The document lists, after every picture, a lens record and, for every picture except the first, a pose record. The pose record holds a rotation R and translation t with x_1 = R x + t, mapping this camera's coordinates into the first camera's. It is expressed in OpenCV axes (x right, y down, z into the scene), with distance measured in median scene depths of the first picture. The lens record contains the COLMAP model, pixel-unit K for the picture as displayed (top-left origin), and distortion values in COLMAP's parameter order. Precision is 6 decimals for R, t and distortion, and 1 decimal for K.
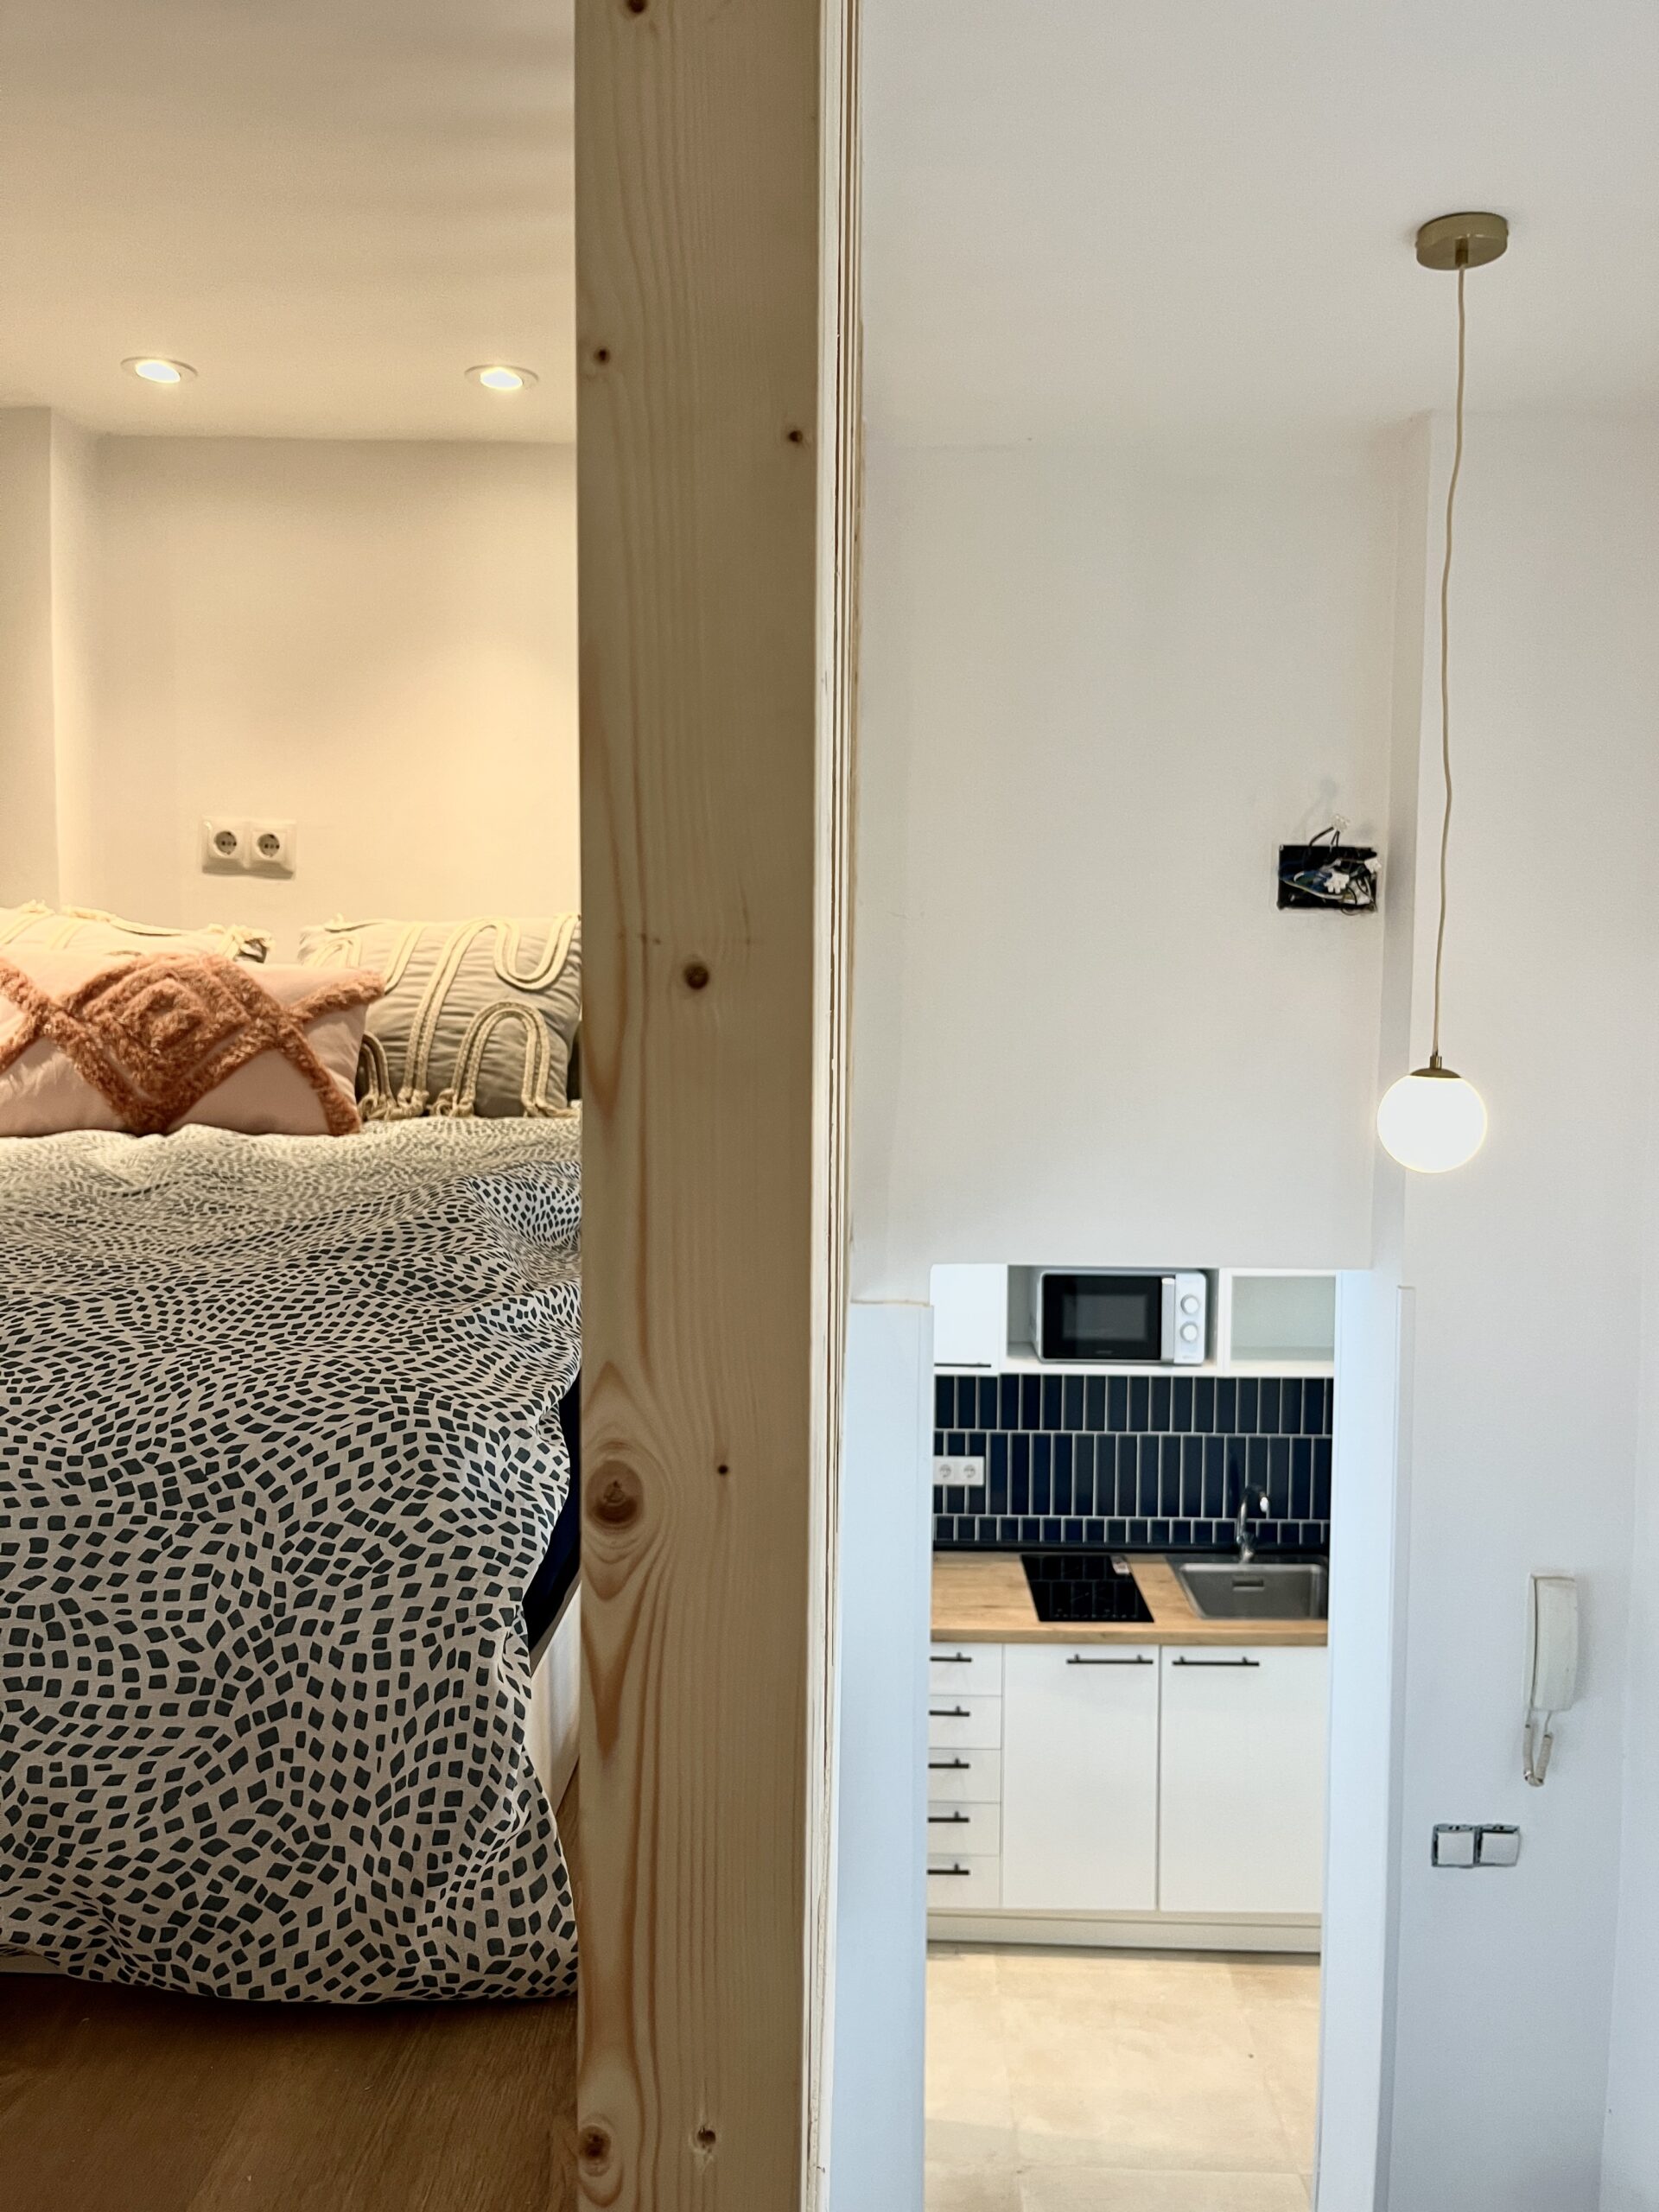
lens RADIAL K [[1669.3, 0, 830.8], [0, 1669.3, 1107.4], [0, 0, 1]] dist [0.014984, 0.002228]
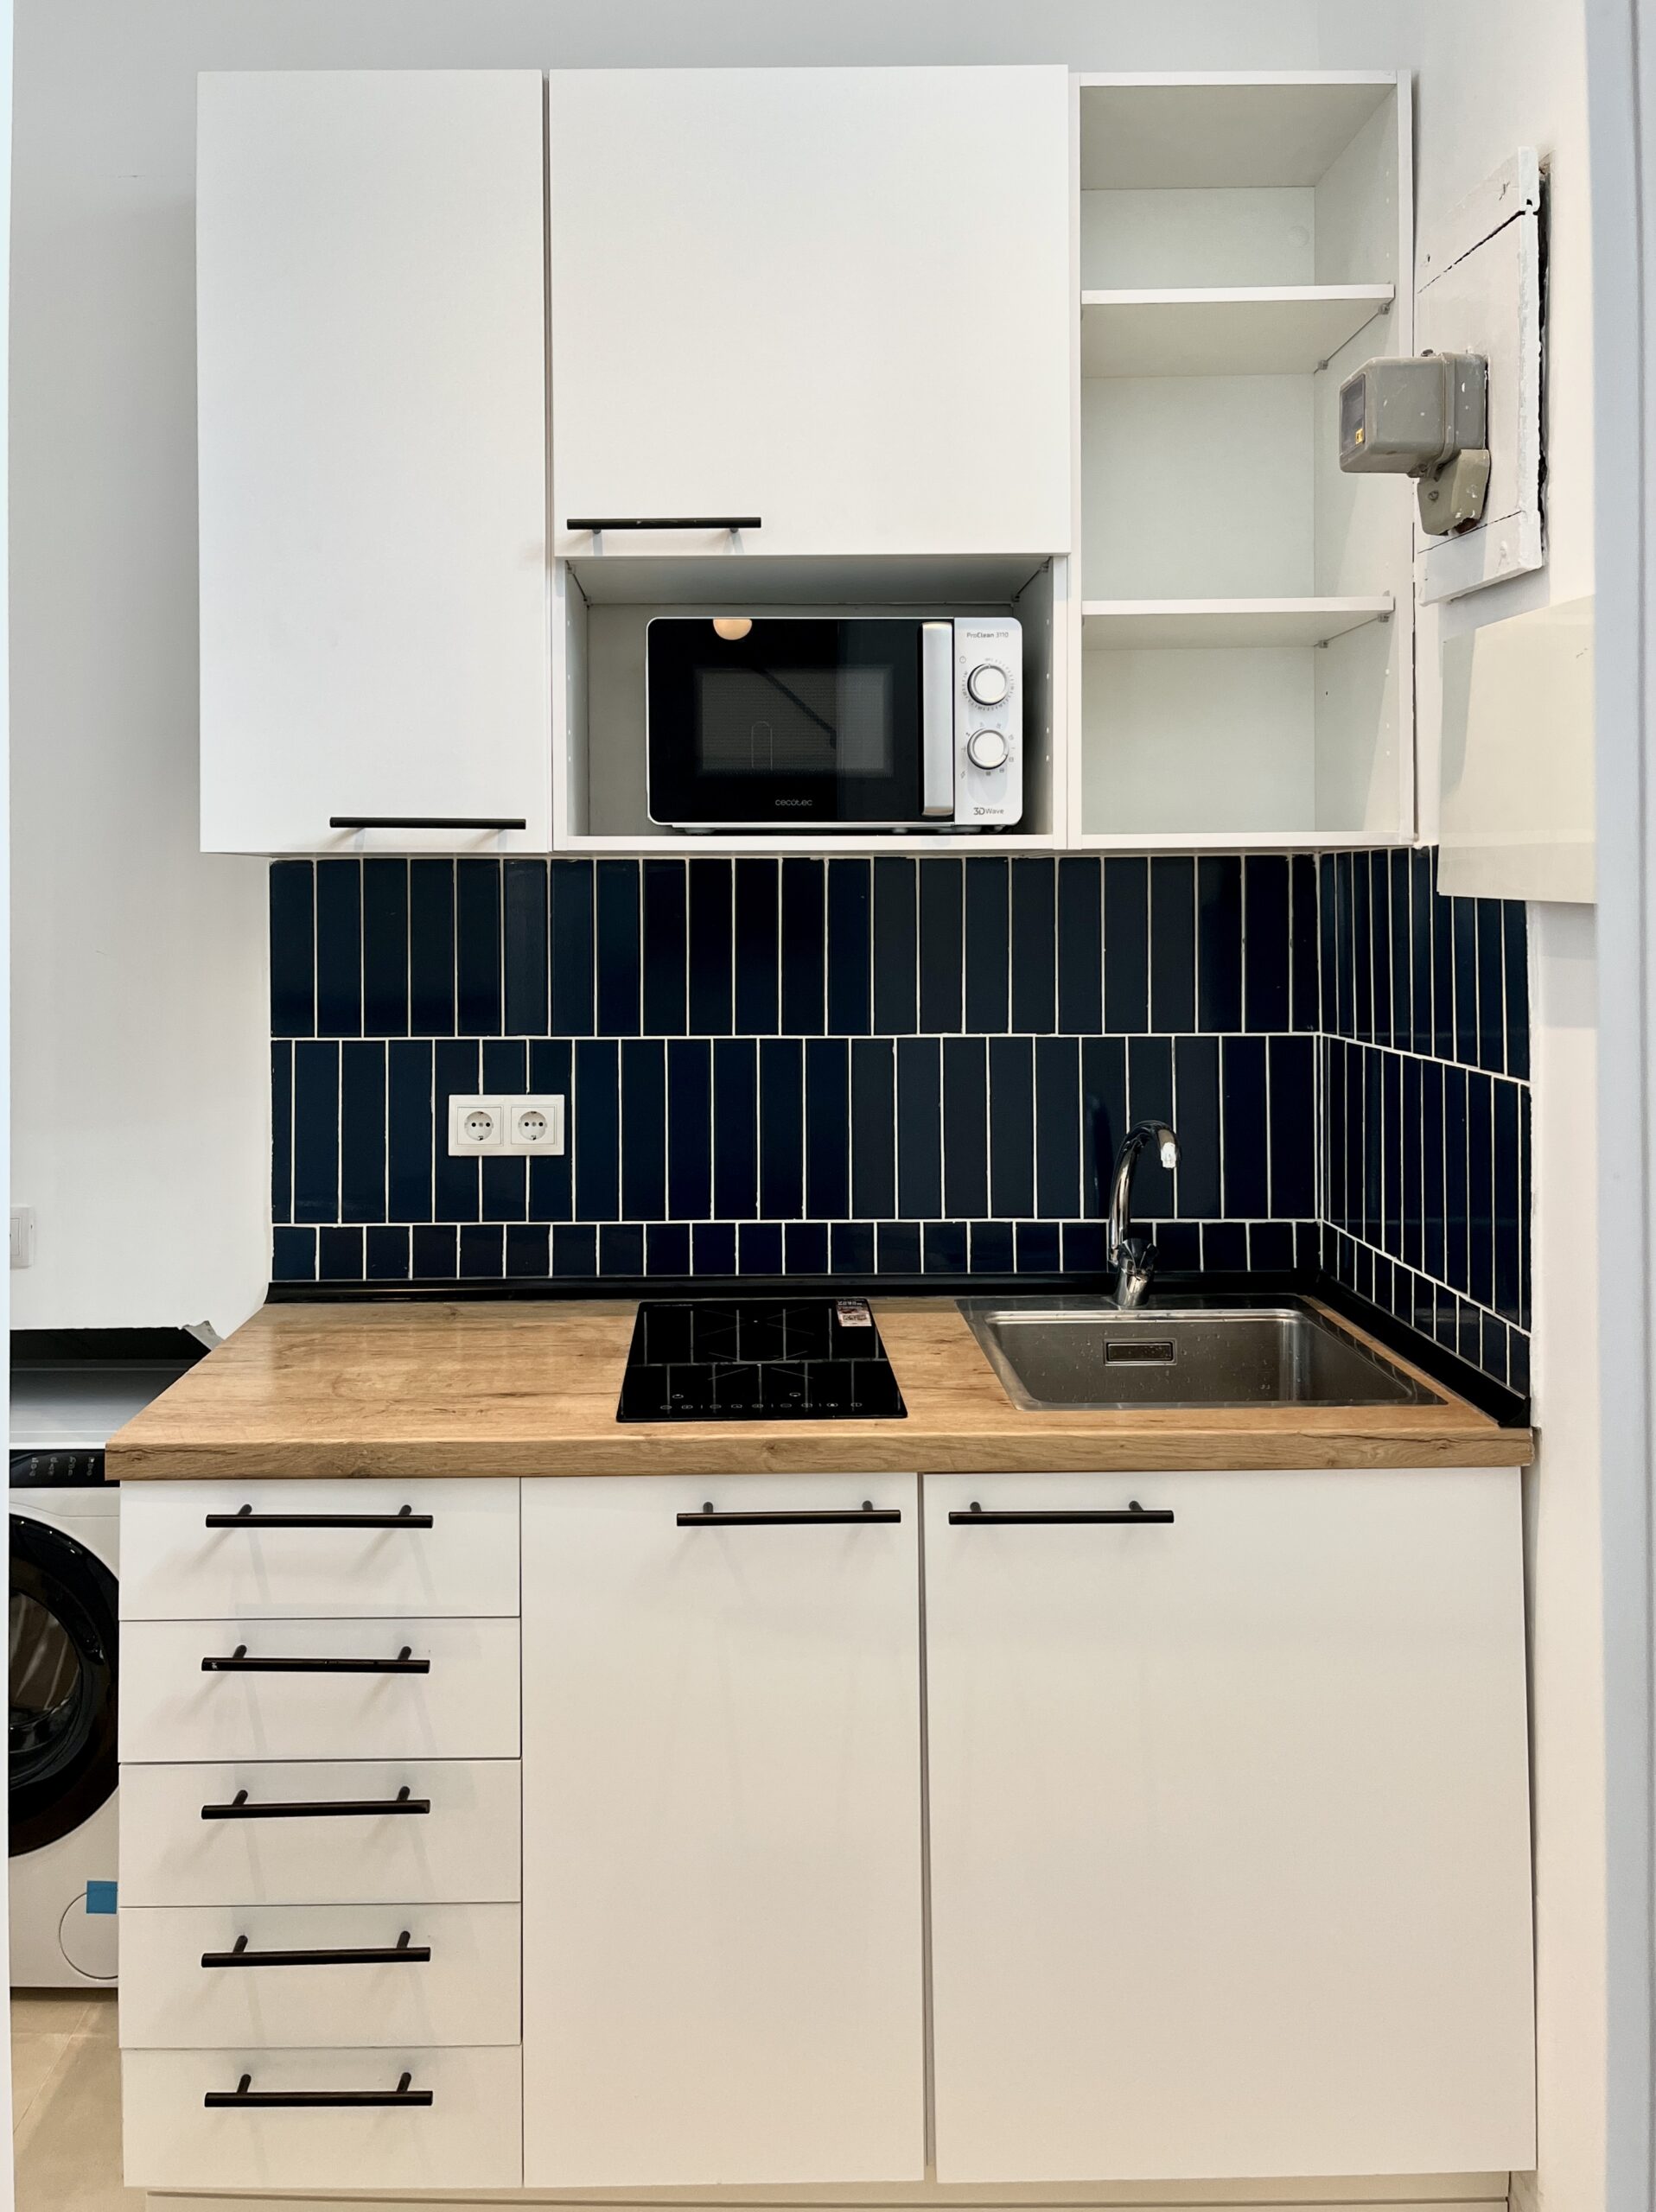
lens RADIAL K [[1280.0, 0, 825.9], [0, 1280.0, 1104.0], [0, 0, 1]] dist [0.035443, 0.001231]
pose [[0.999747, -0.013522, 0.017963, 0.164800], [0.014439, 0.998548, -0.051899, 0.241757], [-0.017235, 0.052146, 0.998491, 0.670972]]
